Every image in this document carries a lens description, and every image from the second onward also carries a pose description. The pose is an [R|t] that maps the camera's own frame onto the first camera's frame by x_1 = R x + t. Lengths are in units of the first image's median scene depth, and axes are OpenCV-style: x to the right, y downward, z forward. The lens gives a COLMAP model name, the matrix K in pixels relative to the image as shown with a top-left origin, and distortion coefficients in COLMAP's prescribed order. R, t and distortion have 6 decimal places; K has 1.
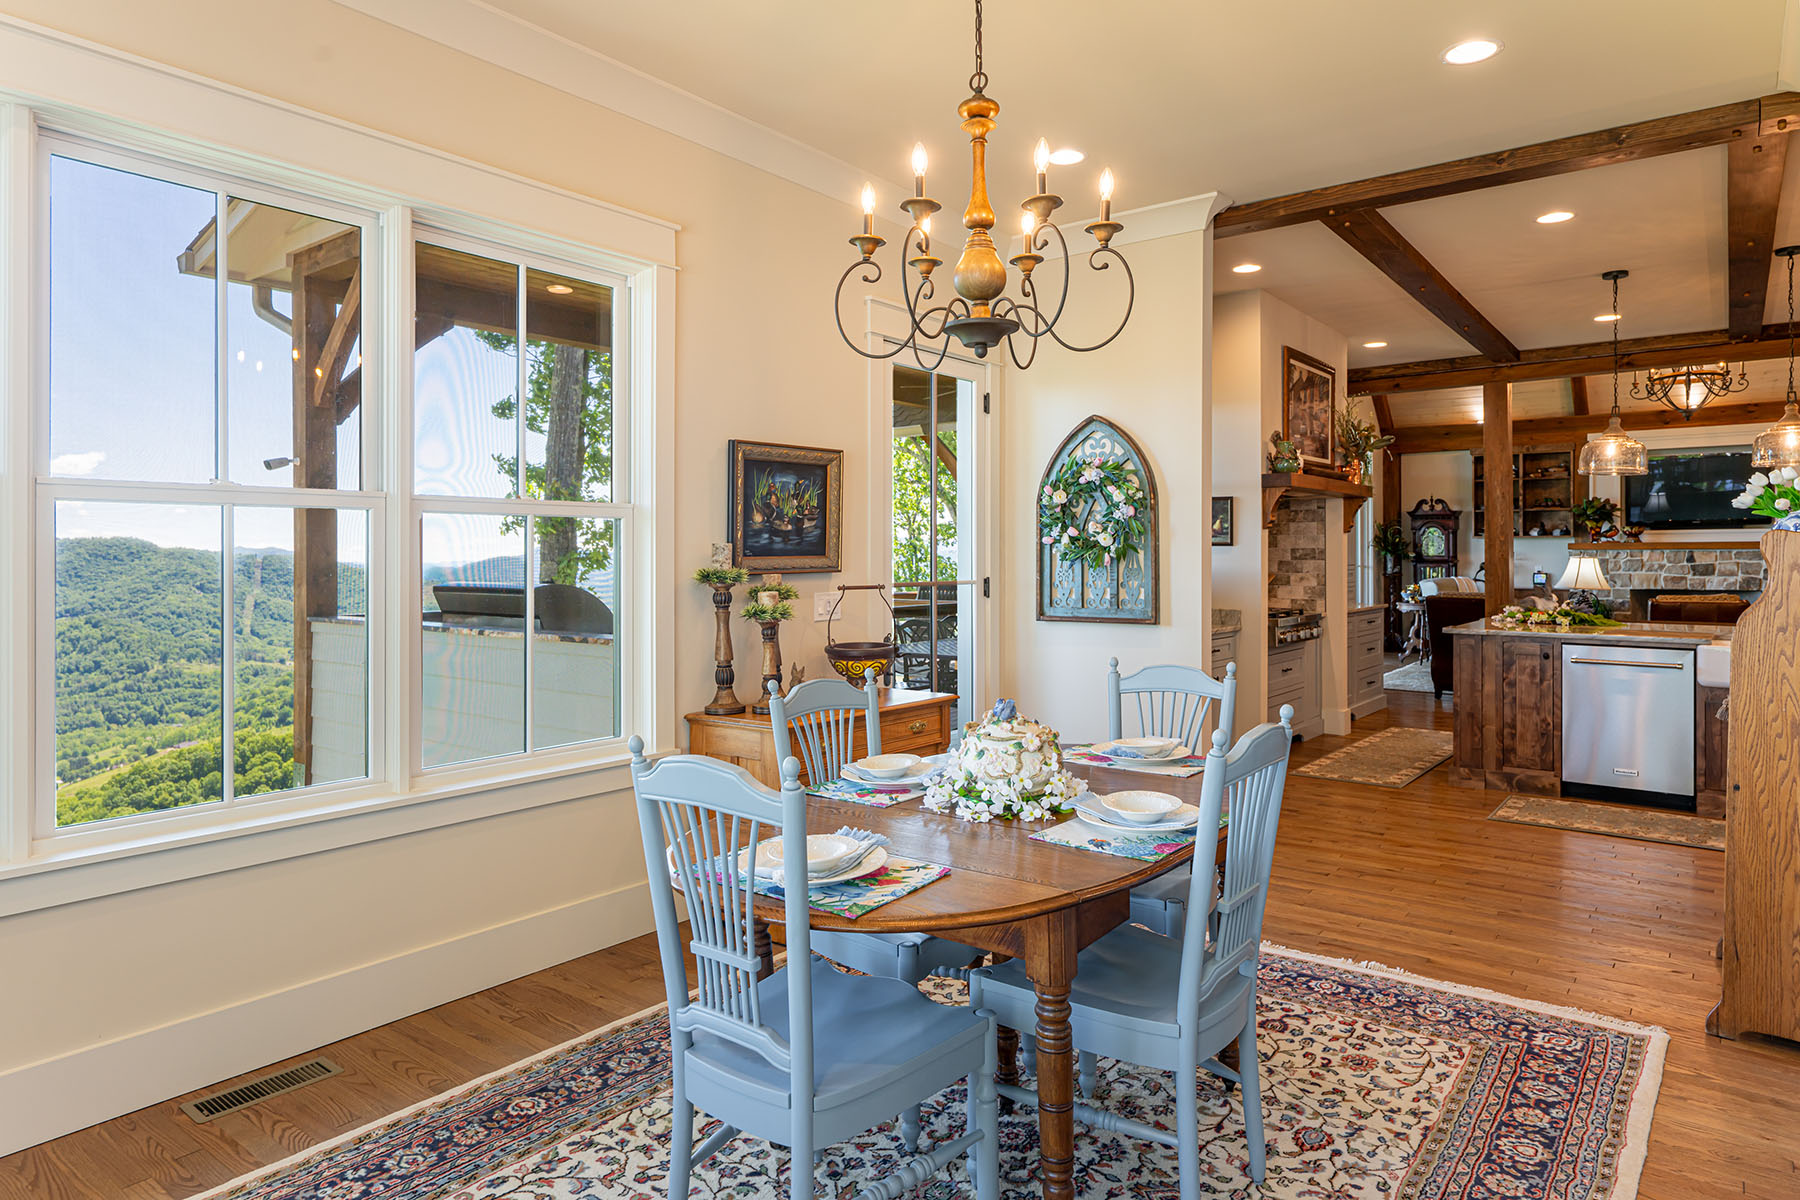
lens RADIAL K [[1083.0, 0, 899.8], [0, 1083.0, 541.6], [0, 0, 1]] dist [-0.002567, -0.000822]
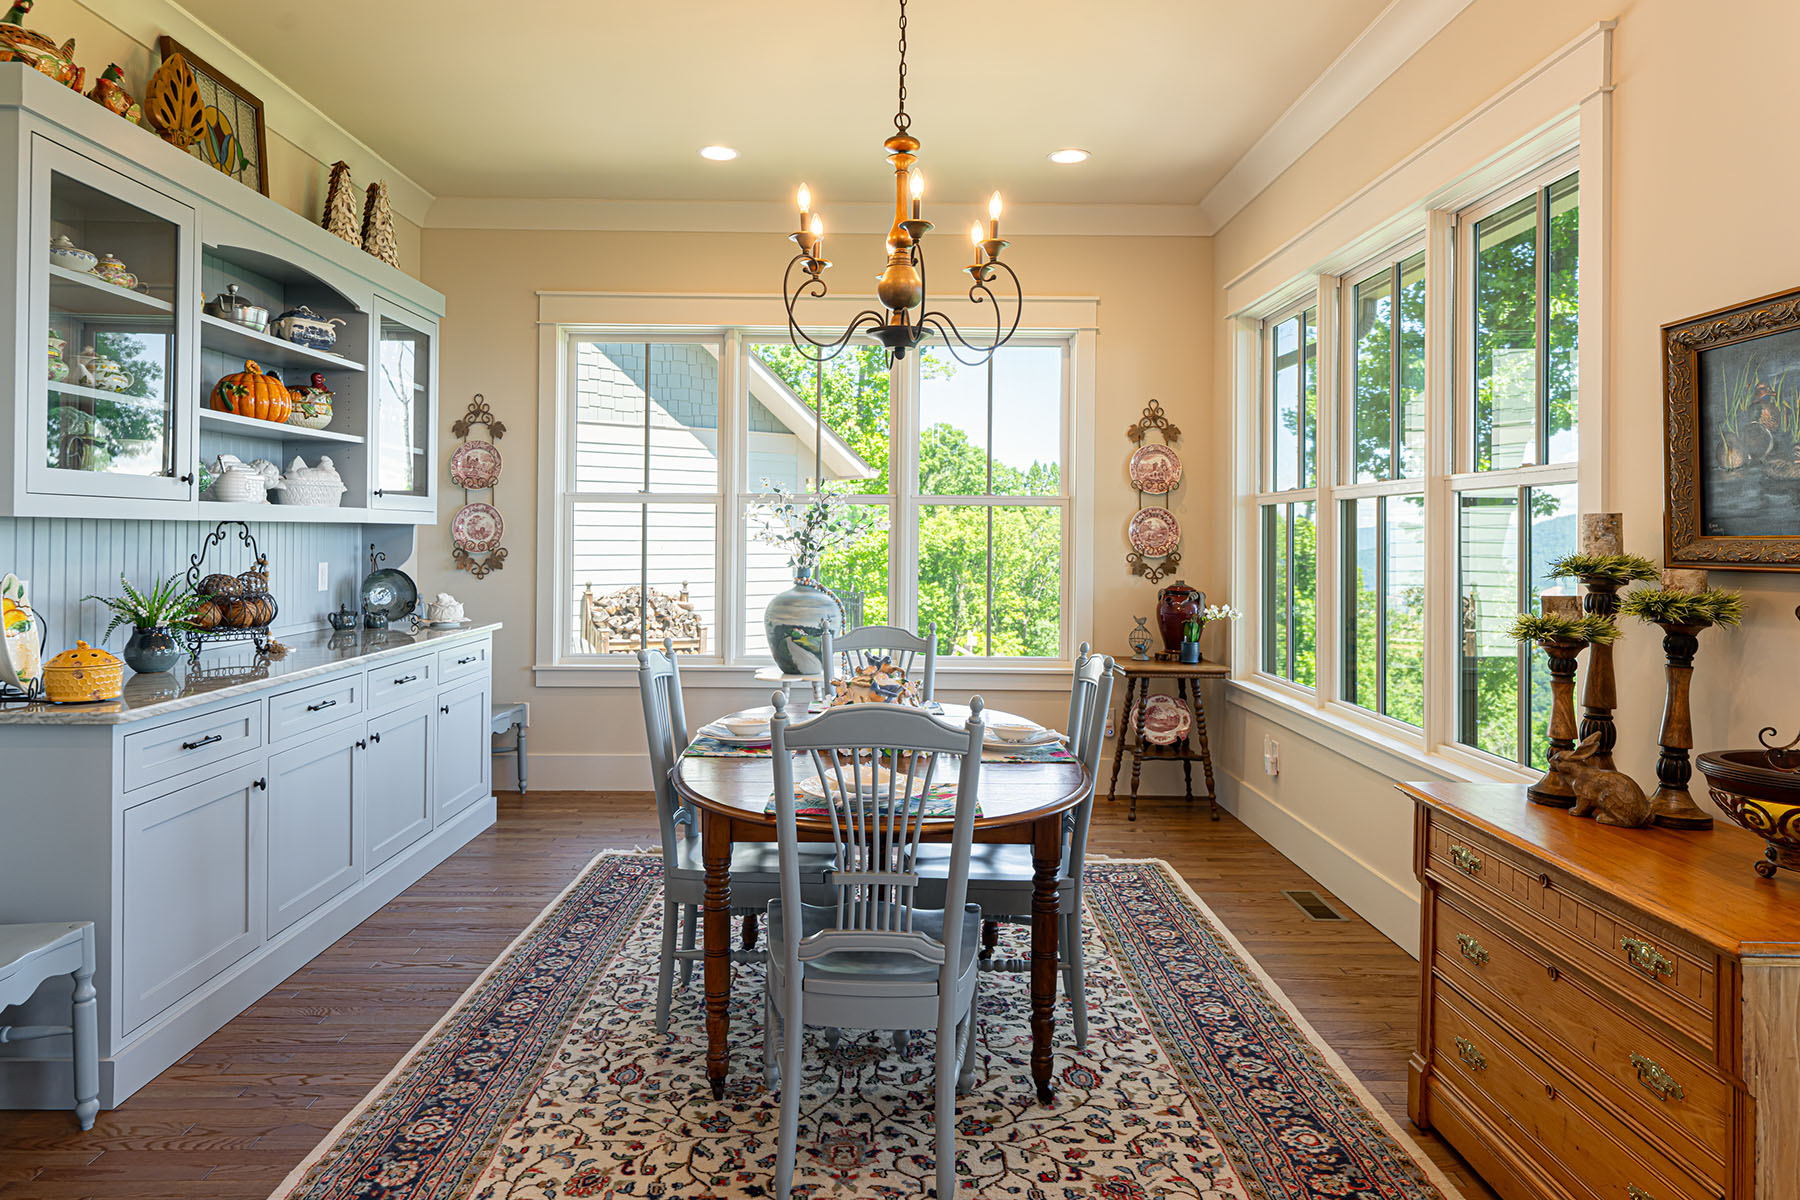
lens RADIAL K [[1083.0, 0, 899.8], [0, 1083.0, 541.6], [0, 0, 1]] dist [-0.002567, -0.000822]
pose [[-0.768381, 0.001152, -0.639991, 0.819385], [0.004993, 0.999979, -0.004196, 0.027508], [0.639973, -0.006420, -0.768371, 1.906319]]
